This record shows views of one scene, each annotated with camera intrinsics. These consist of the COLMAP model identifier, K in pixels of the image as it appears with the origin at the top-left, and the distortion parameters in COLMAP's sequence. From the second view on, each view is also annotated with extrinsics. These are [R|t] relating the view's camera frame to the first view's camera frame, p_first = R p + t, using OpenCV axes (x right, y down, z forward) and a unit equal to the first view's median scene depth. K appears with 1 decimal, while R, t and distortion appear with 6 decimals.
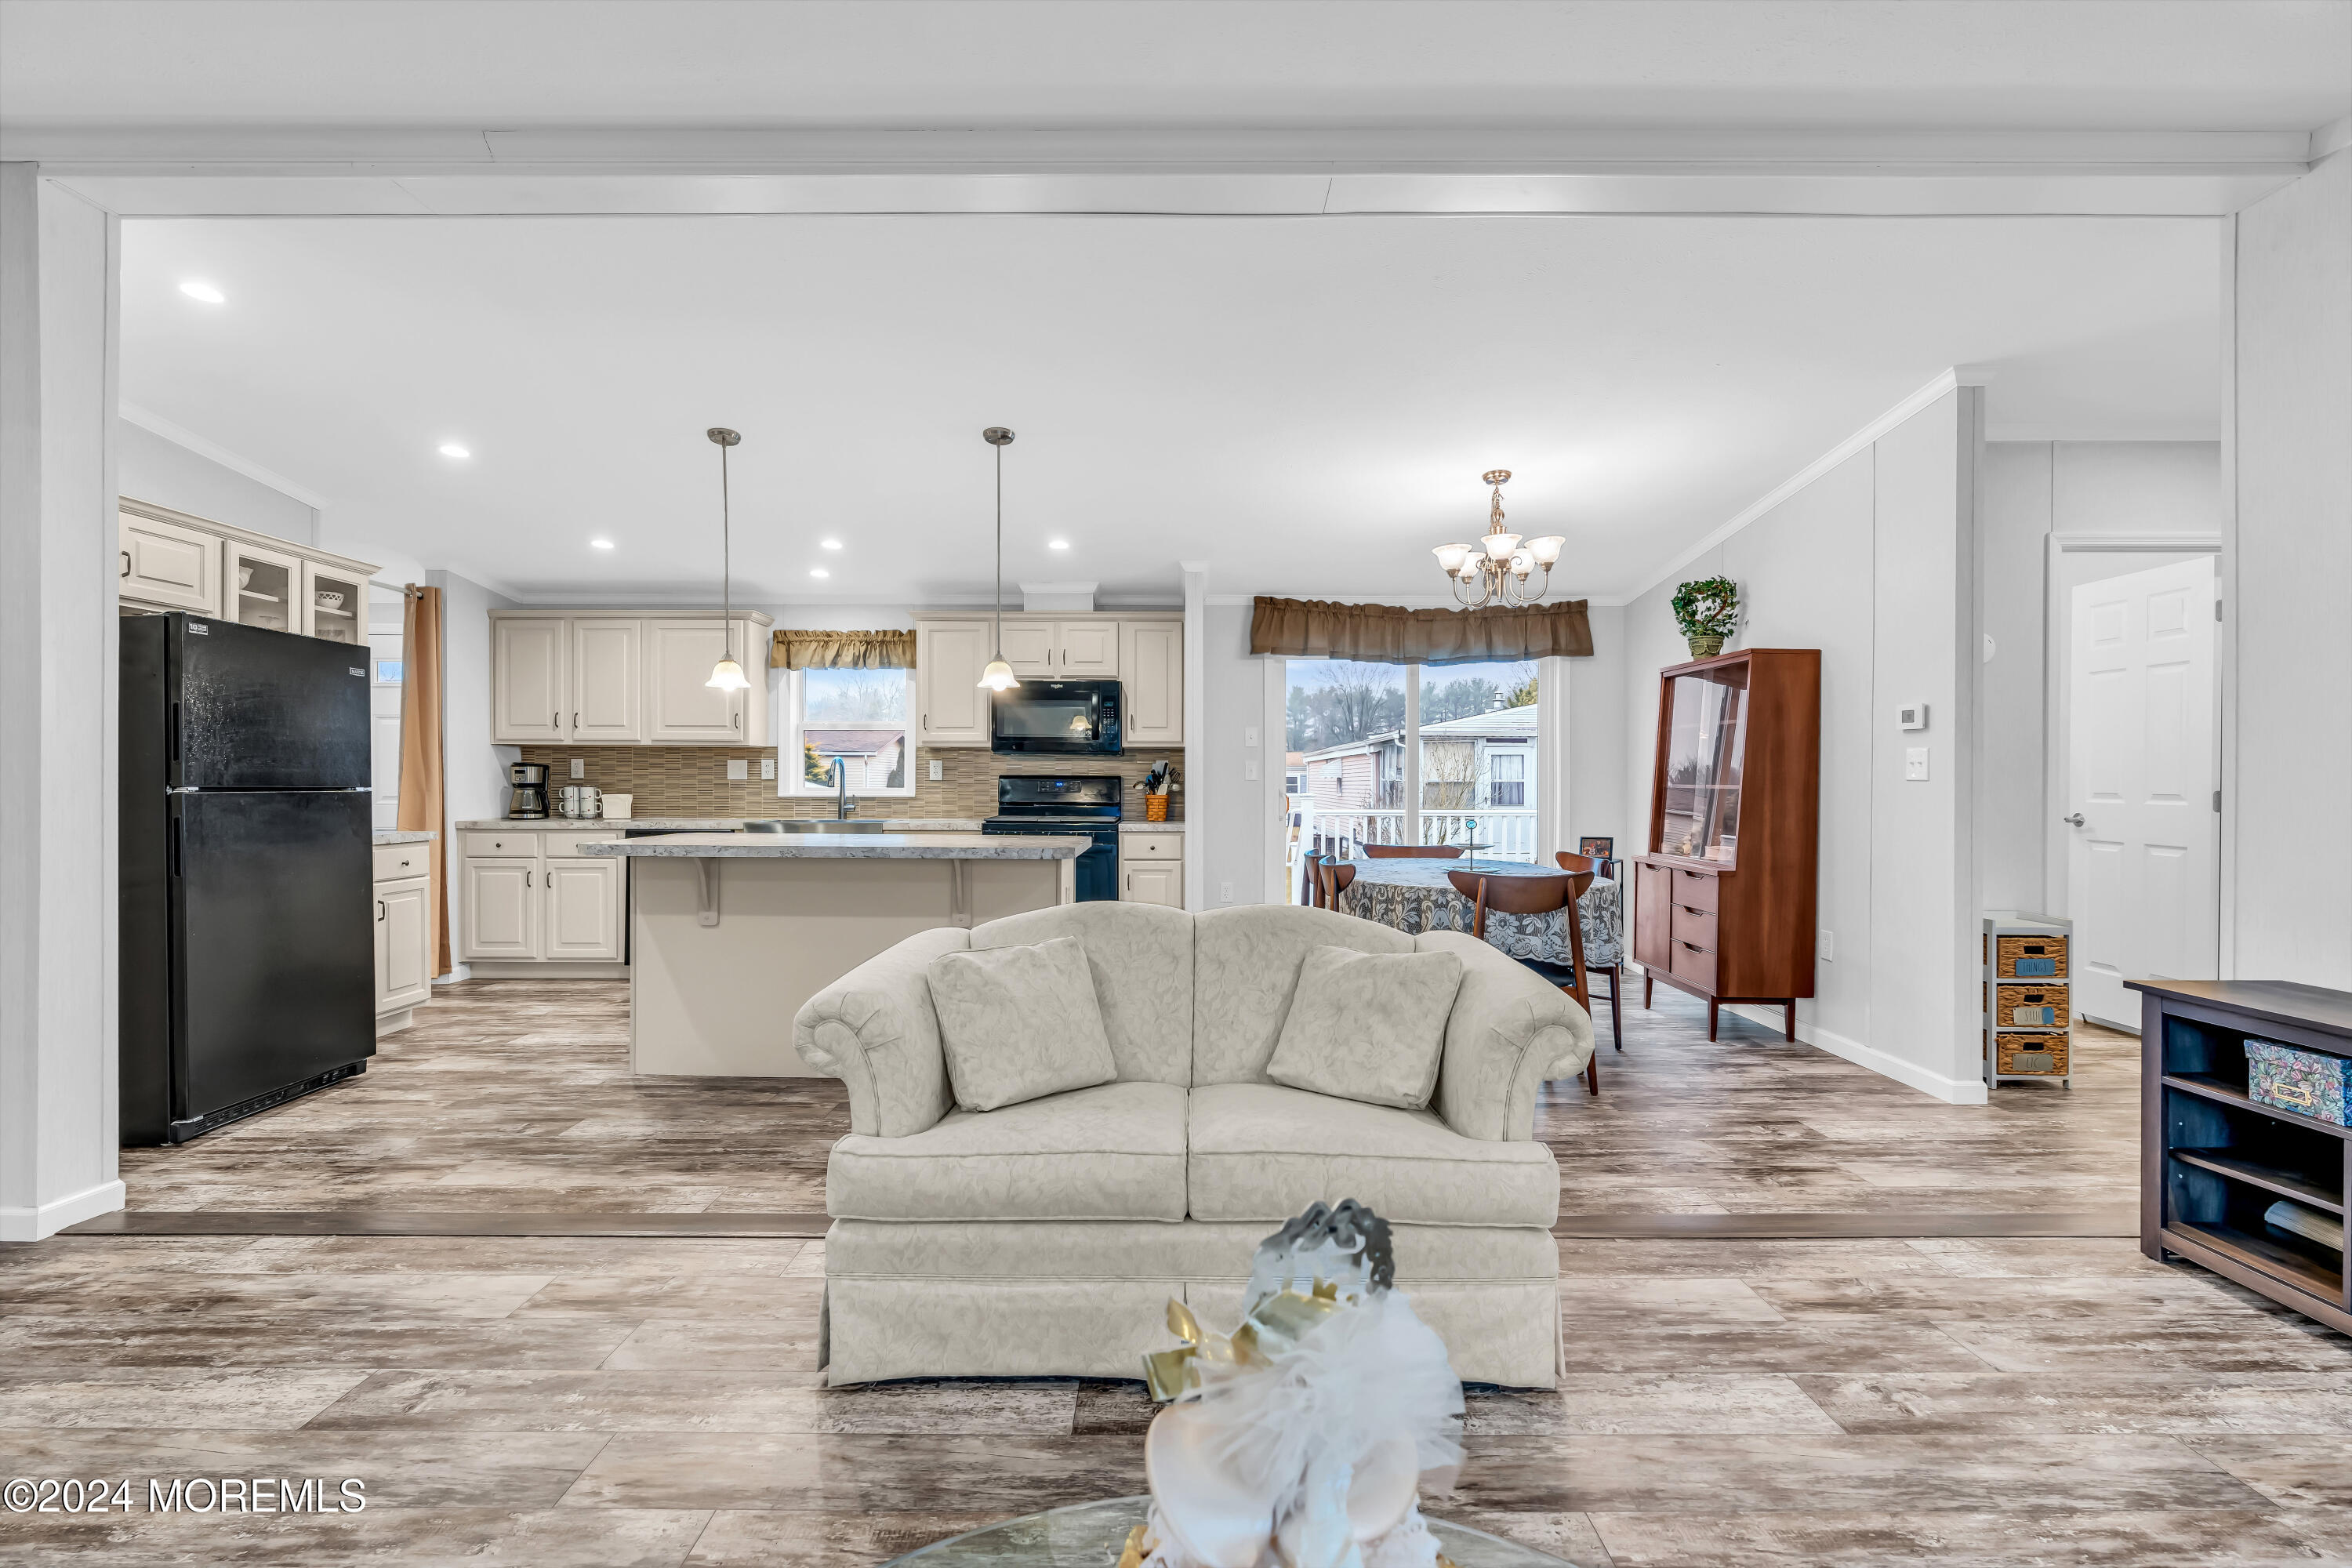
lens RADIAL K [[1100.4, 0, 1175.0], [0, 1100.4, 785.3], [0, 0, 1]] dist [-0.012955, 0.004179]
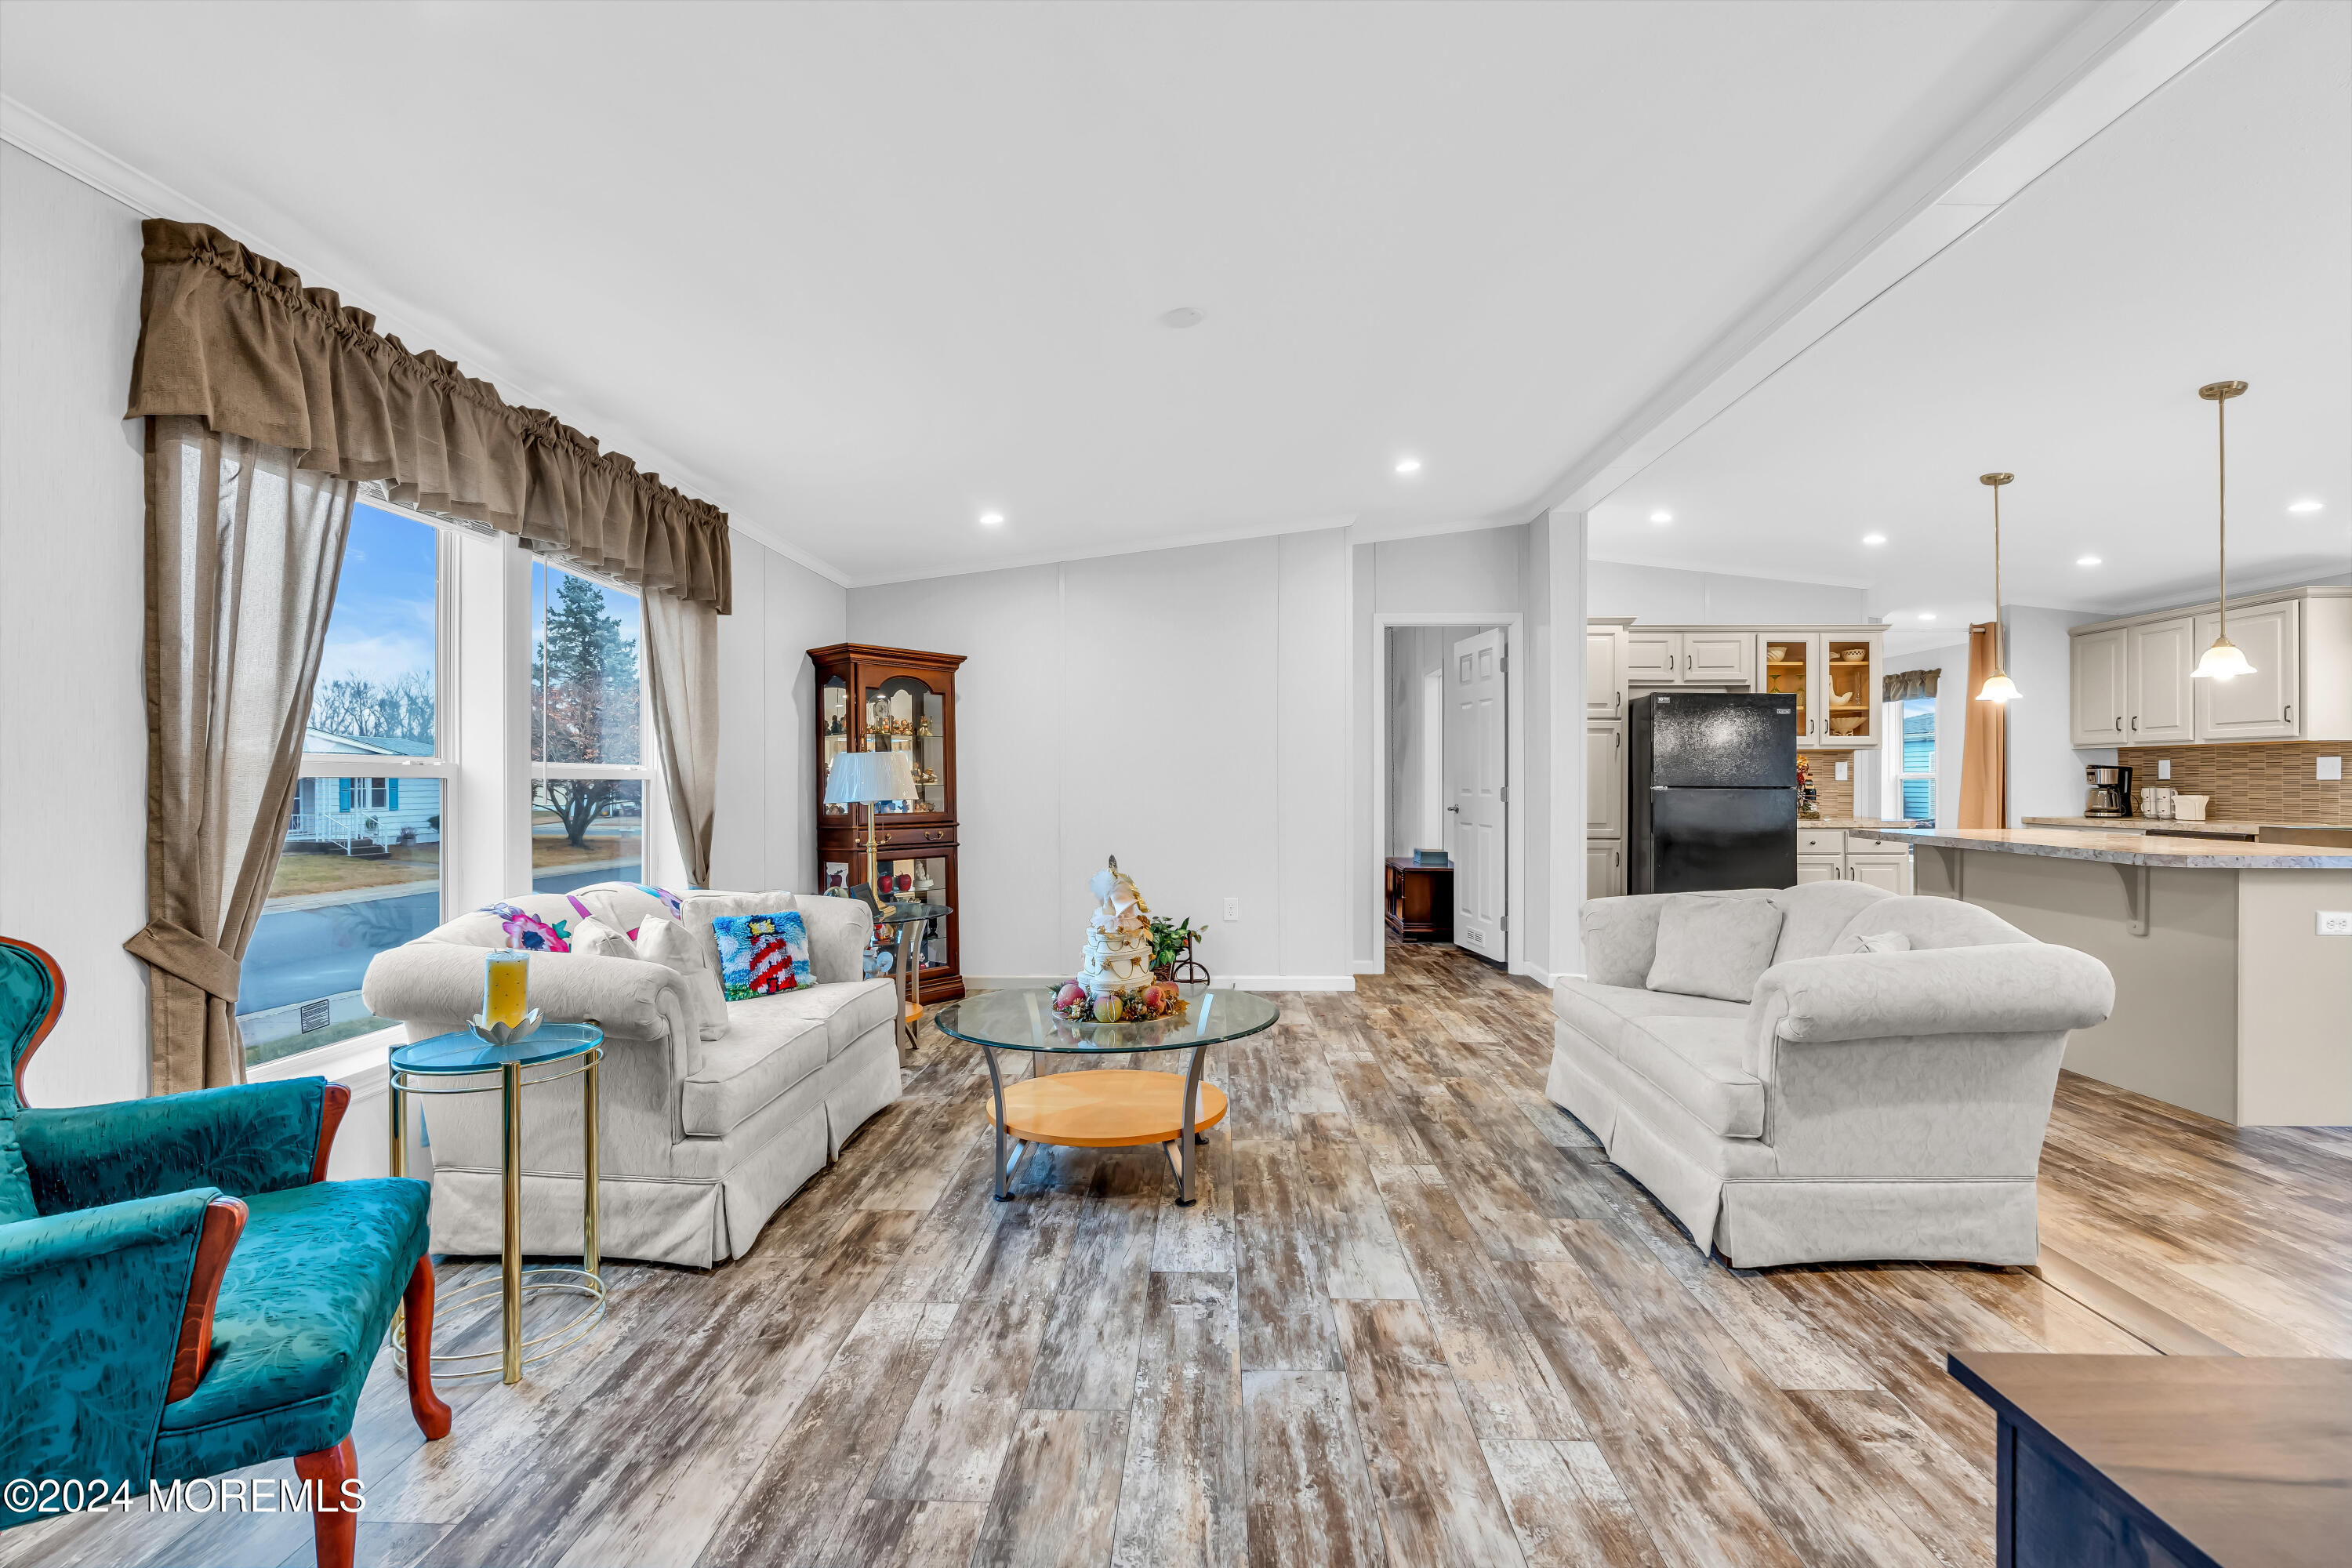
lens RADIAL K [[1082.3, 0, 1216.9], [0, 1082.3, 785.9], [0, 0, 1]] dist [-0.013312, 0.003930]
pose [[-0.023503, -0.002872, -0.999720, 0.458975], [0.001388, 0.999995, -0.002906, 0.001264], [0.999723, -0.001456, -0.023499, 0.183198]]
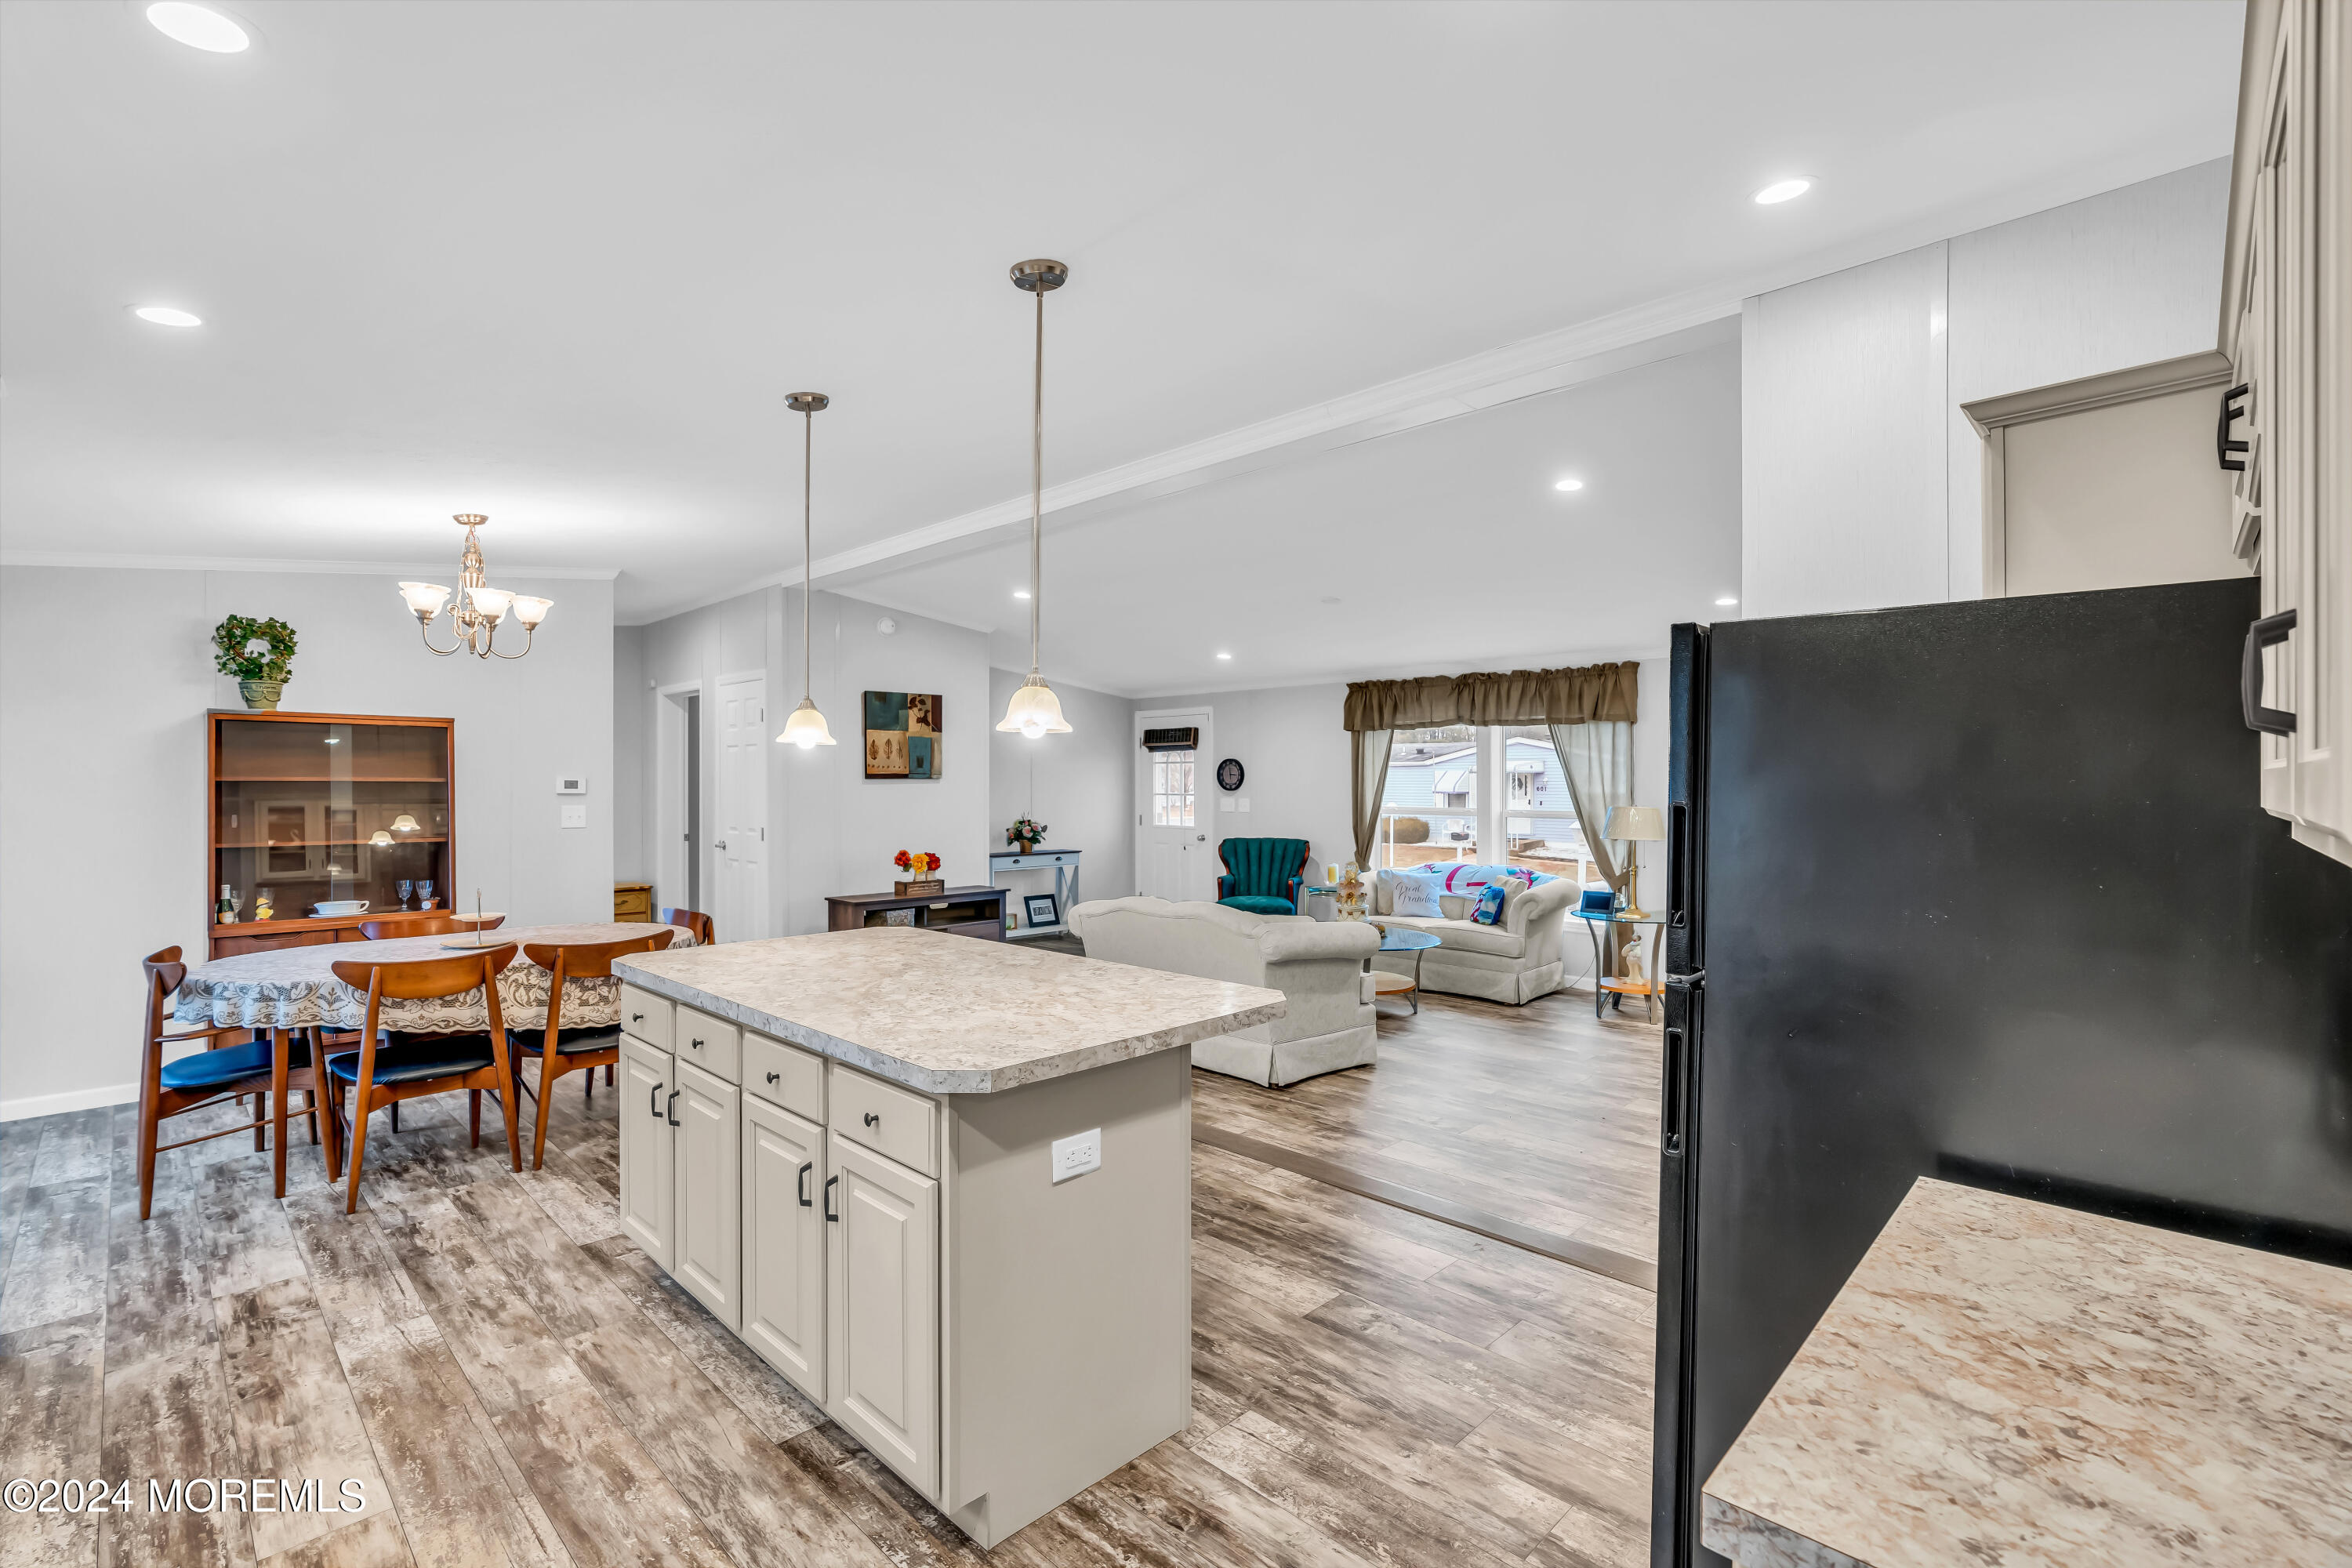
lens RADIAL K [[1052.3, 0, 1178.7], [0, 1052.3, 783.4], [0, 0, 1]] dist [-0.014931, 0.004888]
pose [[-0.712631, -0.003725, 0.701529, -0.569189], [-0.000767, 0.999989, 0.004531, -0.045406], [-0.701538, 0.002690, -0.712627, 0.908227]]
